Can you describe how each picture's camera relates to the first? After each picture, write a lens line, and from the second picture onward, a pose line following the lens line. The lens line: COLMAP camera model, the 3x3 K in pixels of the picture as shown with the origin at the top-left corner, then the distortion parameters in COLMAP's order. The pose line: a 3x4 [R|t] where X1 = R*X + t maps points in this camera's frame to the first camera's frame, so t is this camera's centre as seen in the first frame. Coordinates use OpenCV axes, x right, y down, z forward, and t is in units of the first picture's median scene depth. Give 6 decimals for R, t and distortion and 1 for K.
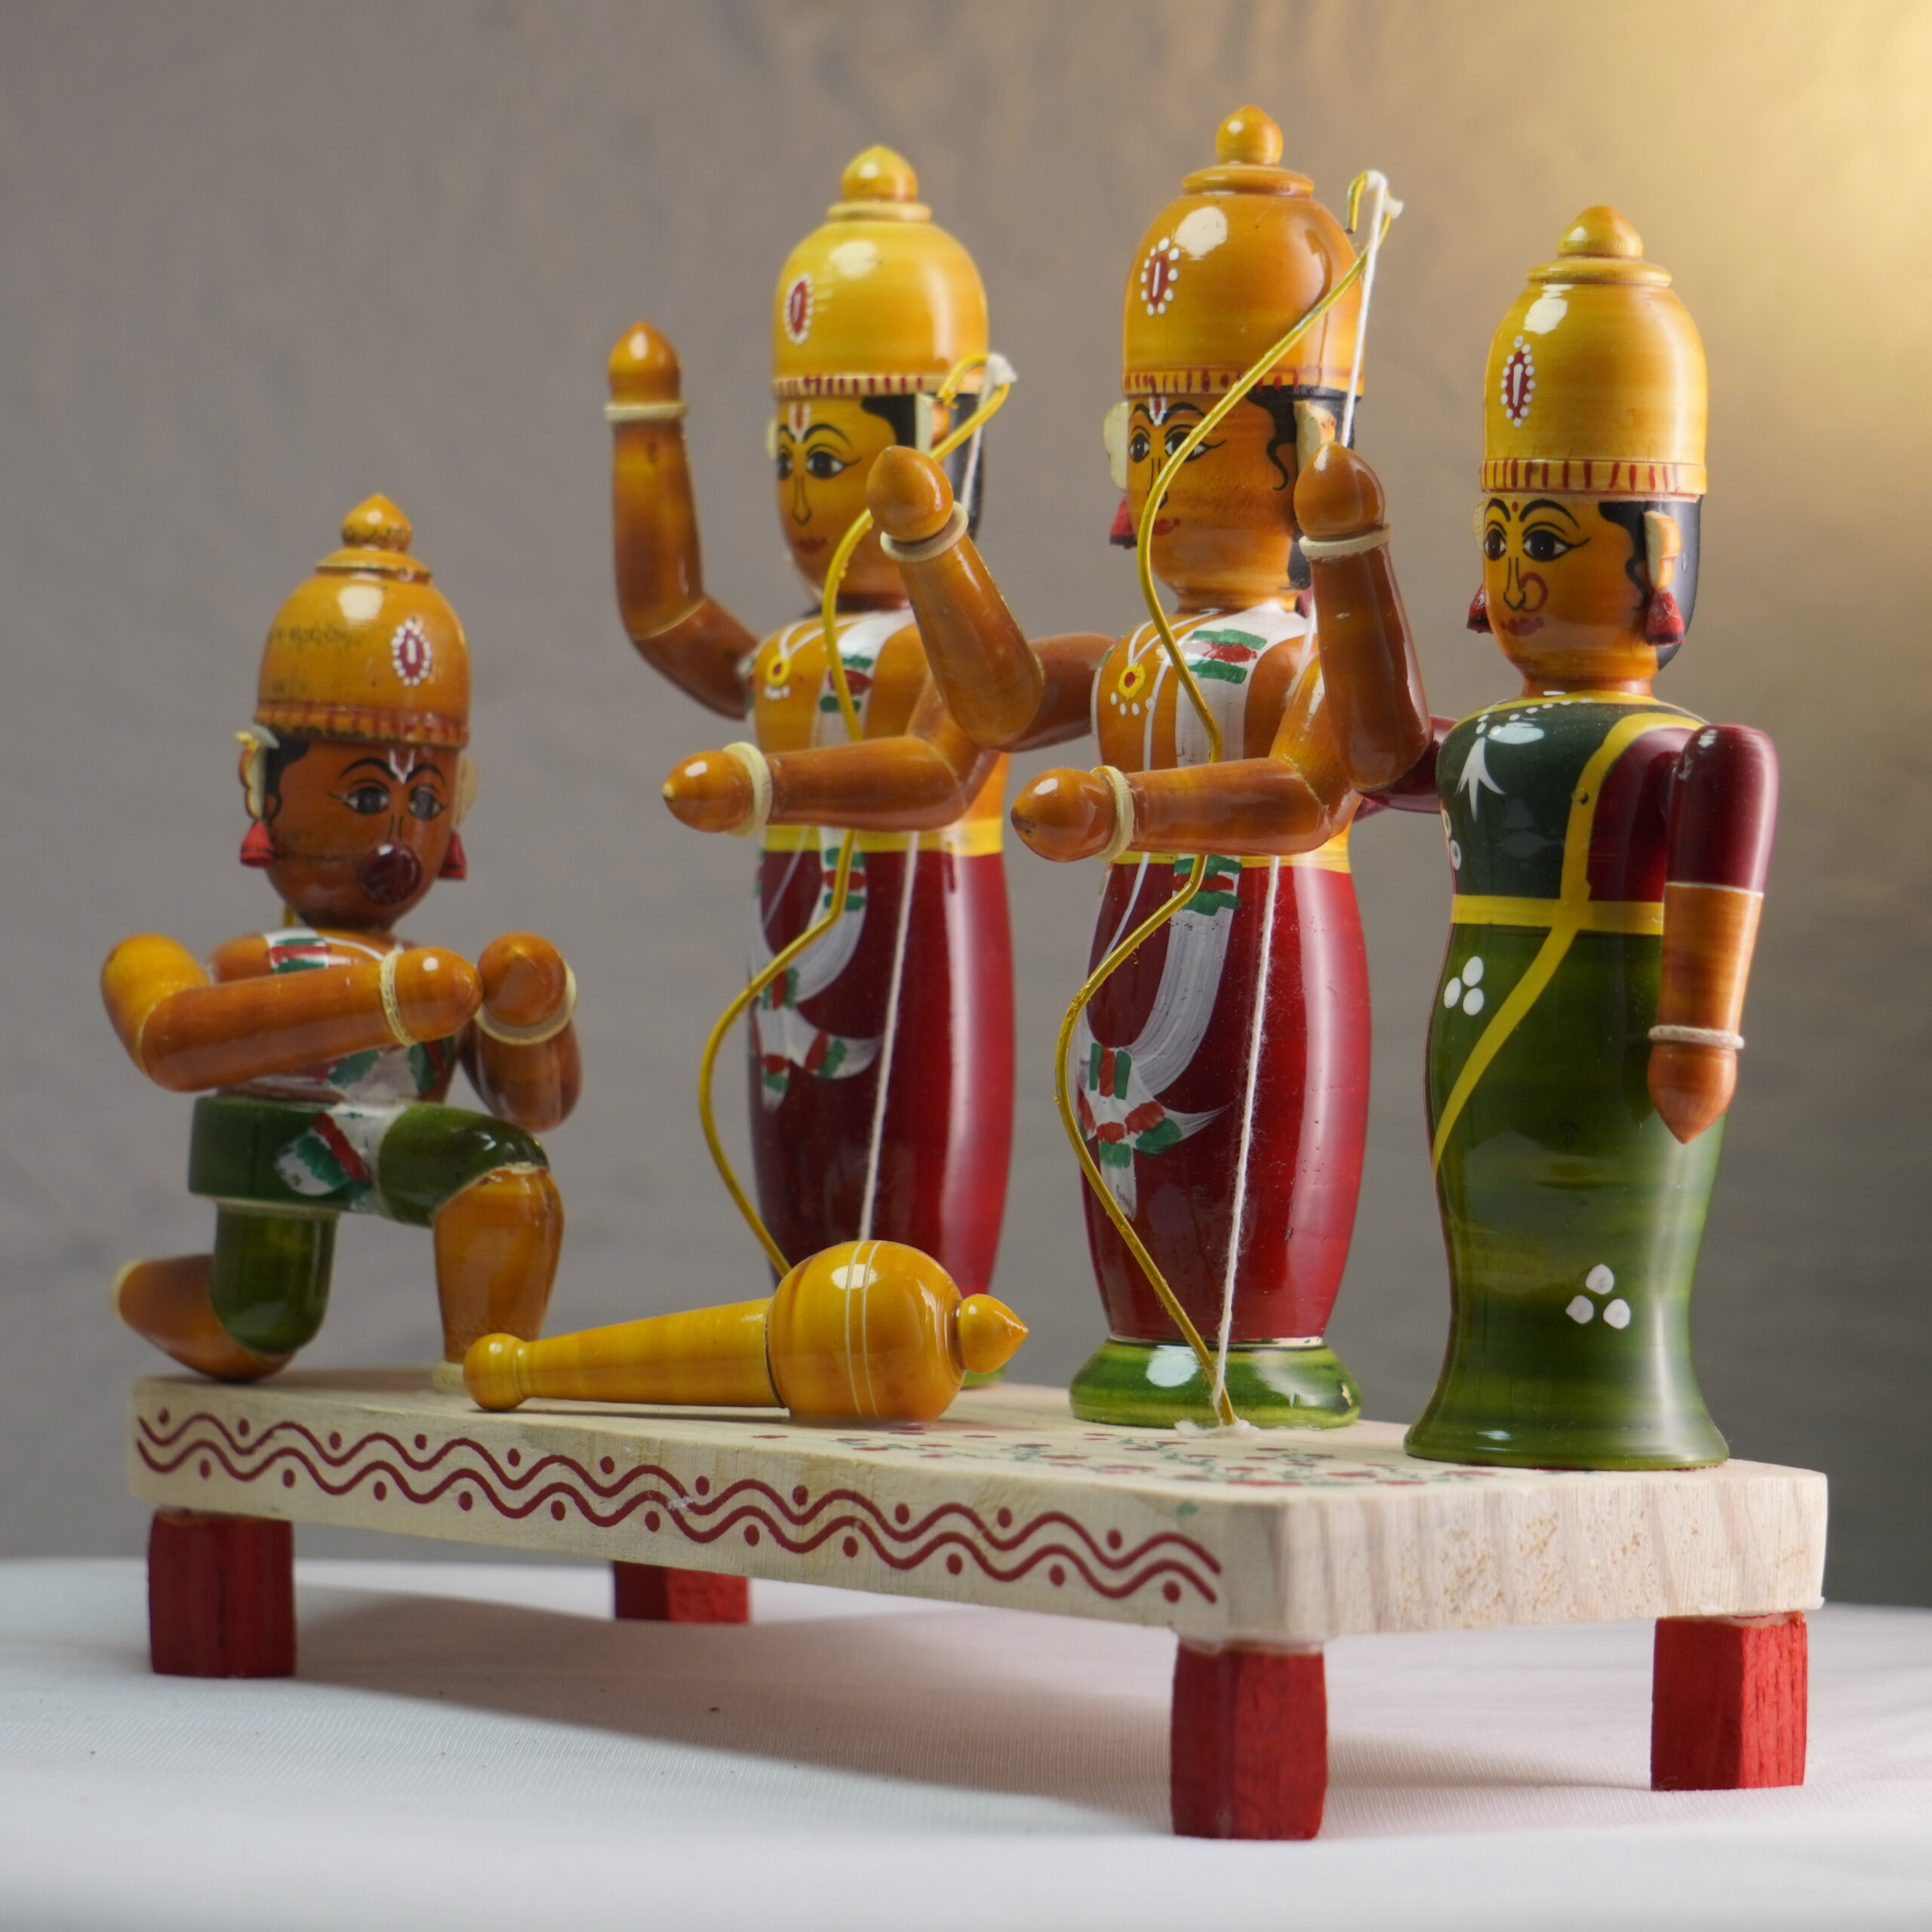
lens RADIAL K [[8277.4, 0, 963.7], [0, 8277.4, 961.7], [0, 0, 1]] dist [0.153260, 0.000000]
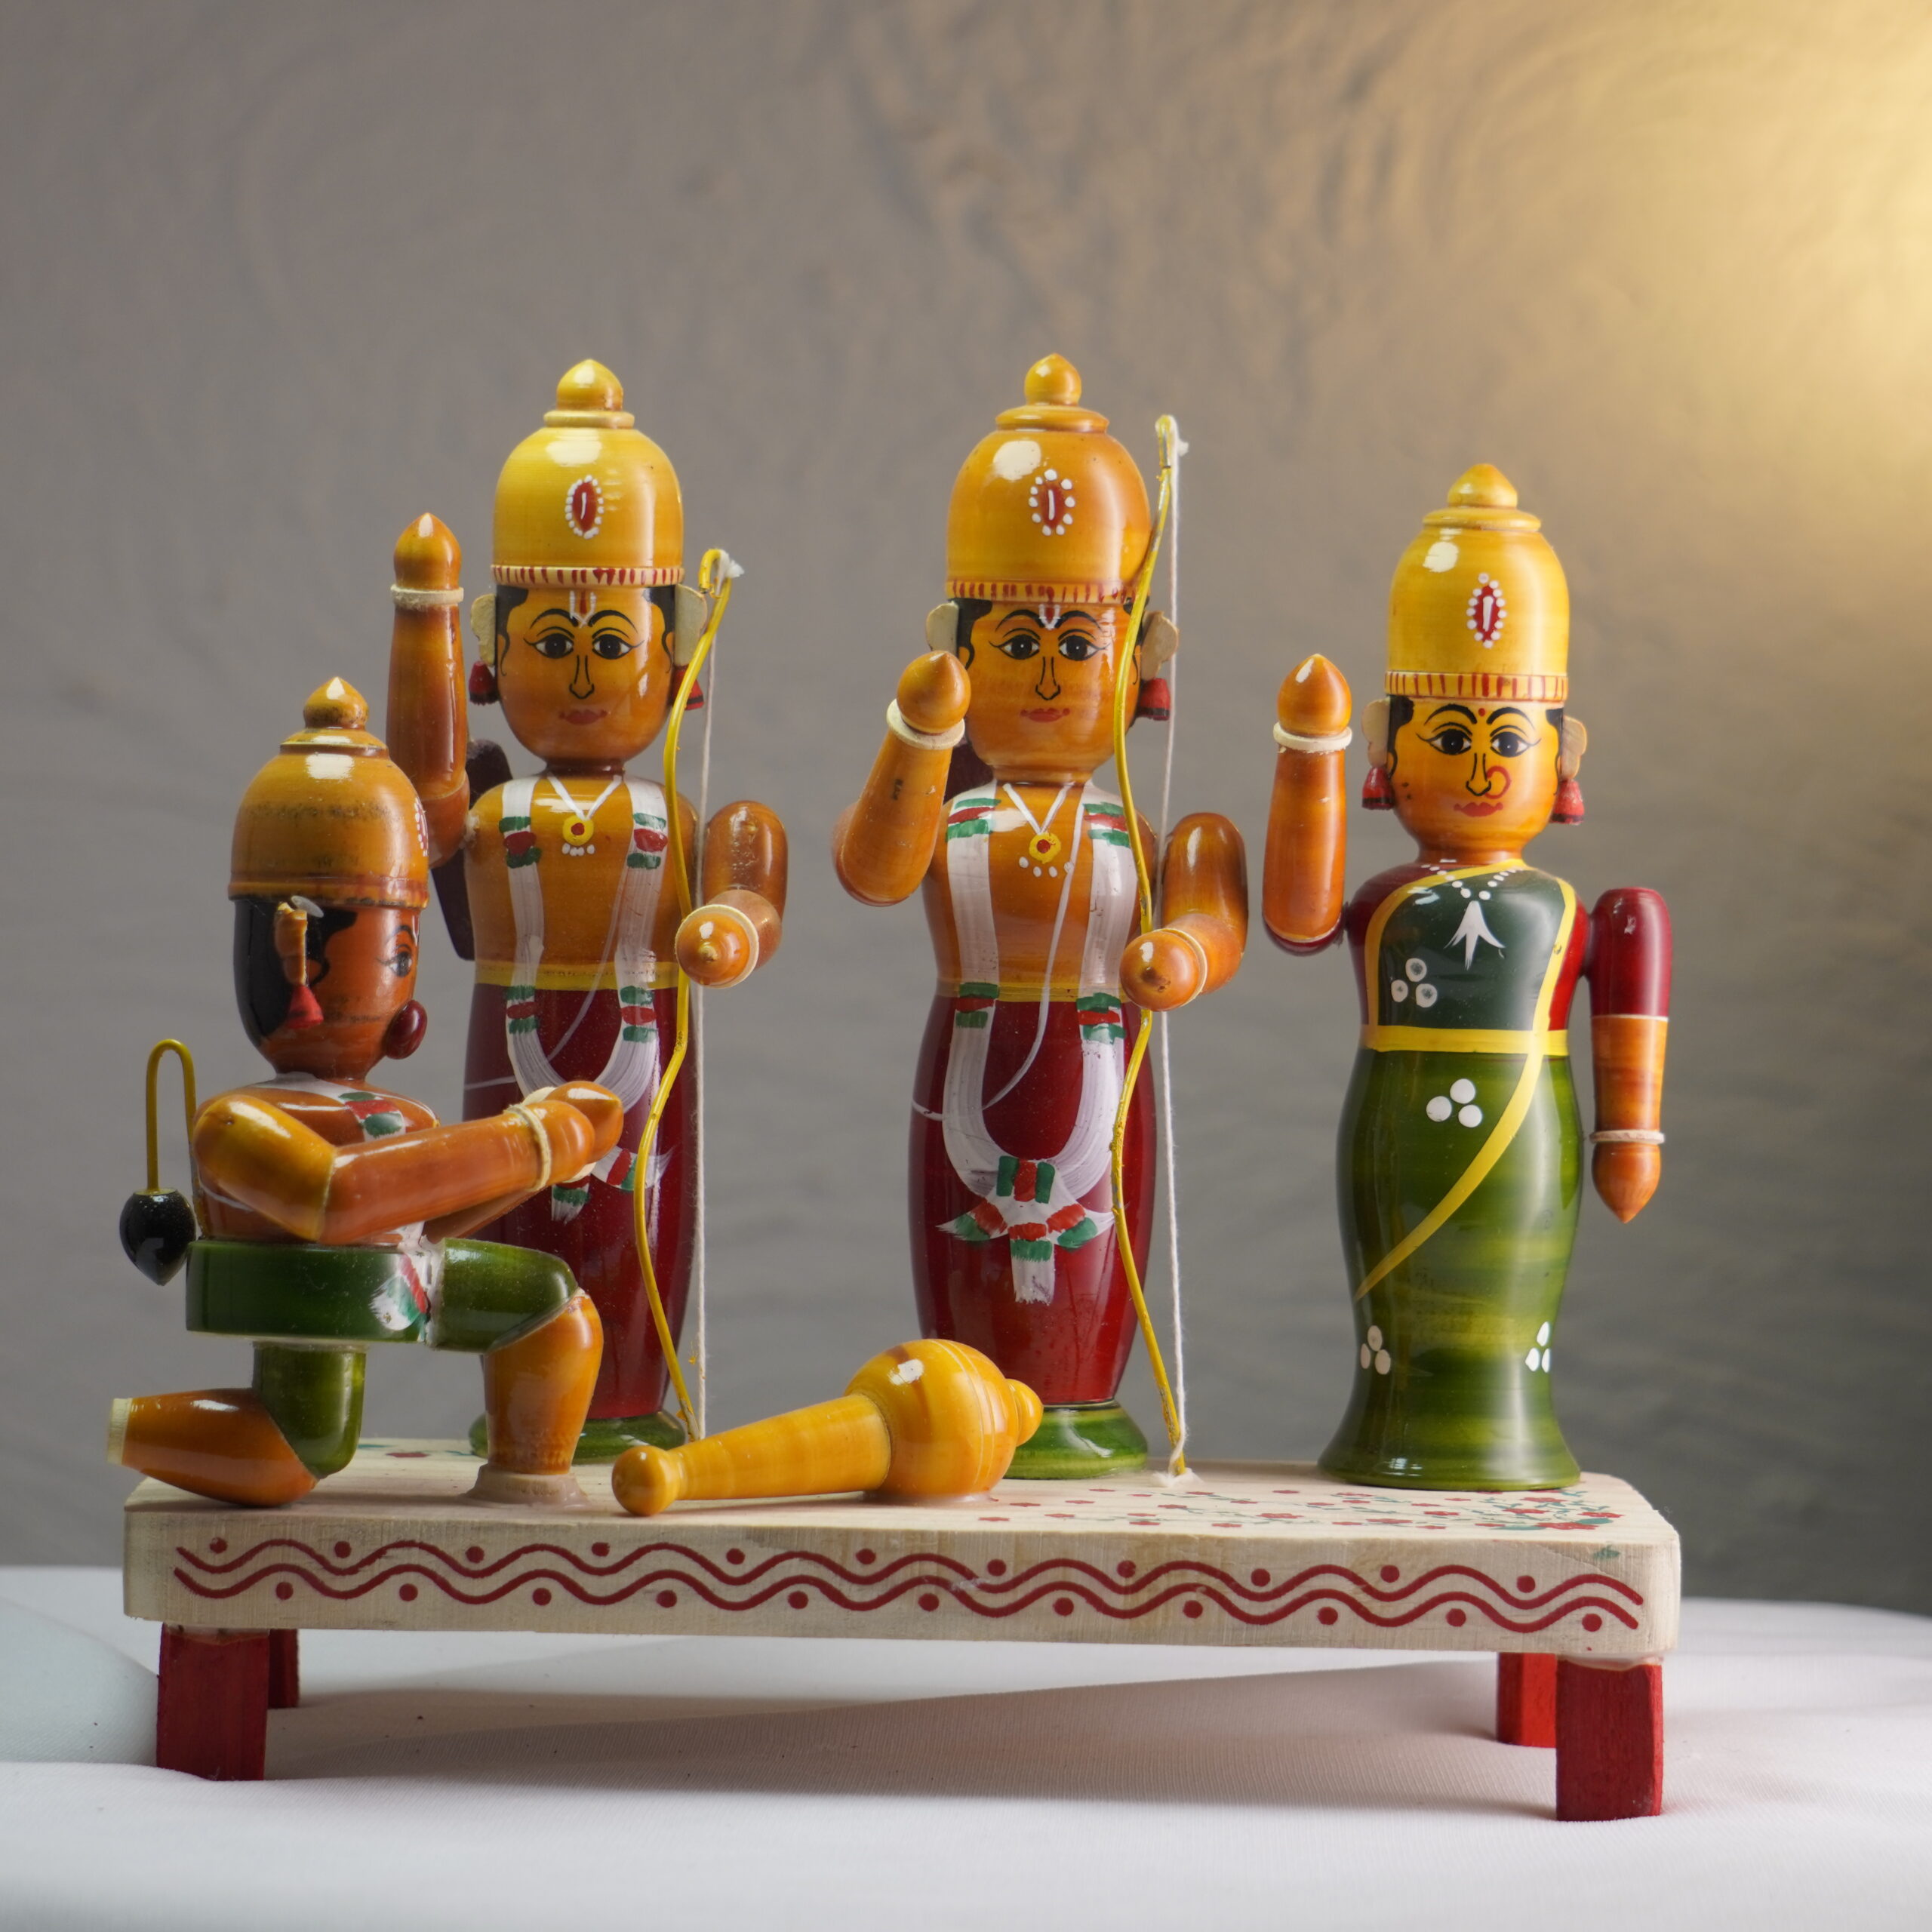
lens RADIAL K [[7389.6, 0, 970.0], [0, 7389.6, 966.8], [0, 0, 1]] dist [0.130173, 0.000000]
pose [[0.687803, -0.037562, 0.724925, -0.750141], [0.009787, 0.999049, 0.042481, -0.061831], [-0.725831, -0.022124, 0.687517, 0.287012]]
